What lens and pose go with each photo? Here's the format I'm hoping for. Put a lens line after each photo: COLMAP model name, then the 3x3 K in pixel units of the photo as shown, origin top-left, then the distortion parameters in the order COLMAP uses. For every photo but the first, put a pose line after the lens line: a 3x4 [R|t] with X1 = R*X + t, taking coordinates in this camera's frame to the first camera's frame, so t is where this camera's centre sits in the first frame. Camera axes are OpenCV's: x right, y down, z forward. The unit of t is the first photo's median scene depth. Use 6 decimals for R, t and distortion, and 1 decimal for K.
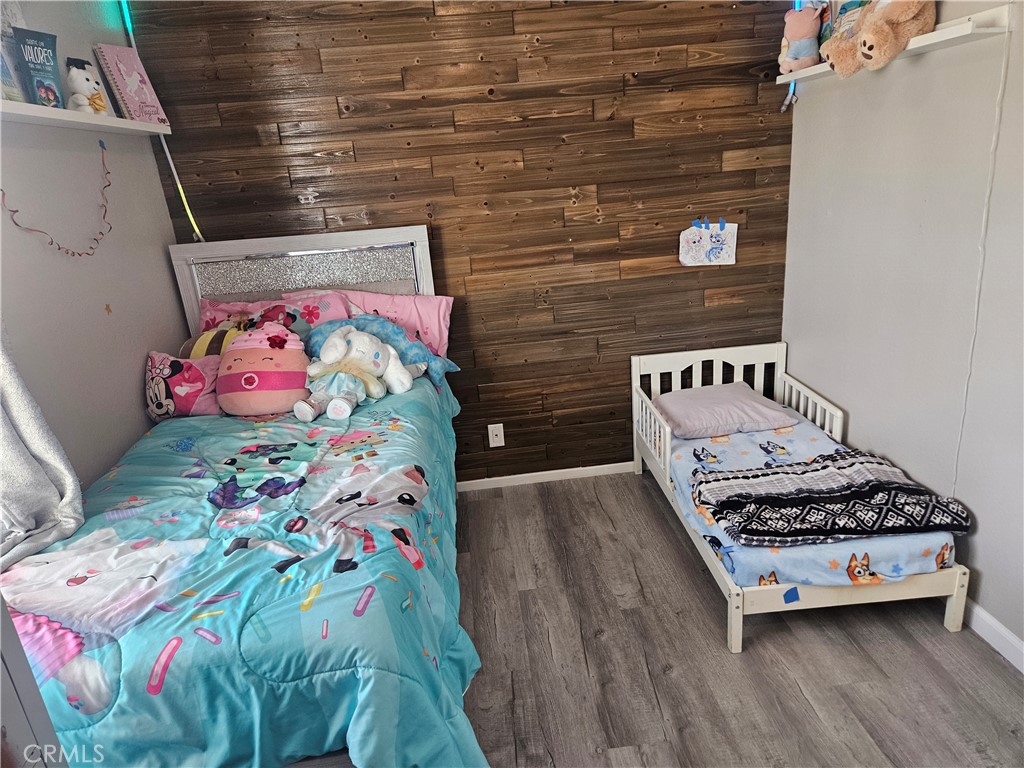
lens RADIAL K [[679.4, 0, 512.7], [0, 679.4, 393.2], [0, 0, 1]] dist [0.059415, -0.039850]
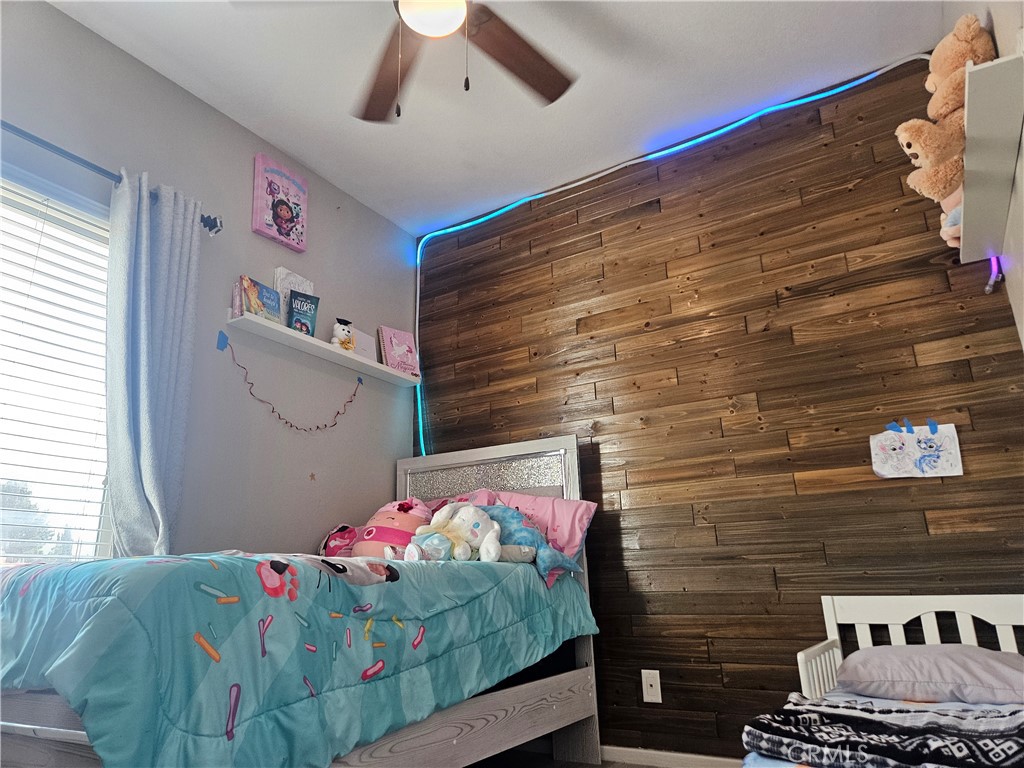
lens RADIAL K [[679.4, 0, 514.0], [0, 679.4, 384.0], [0, 0, 1]] dist [0.059415, -0.039850]
pose [[0.792012, -0.121652, -0.598263, 0.420048], [-0.235929, 0.842826, -0.483716, 0.213795], [0.563077, 0.524256, 0.638827, 0.210544]]
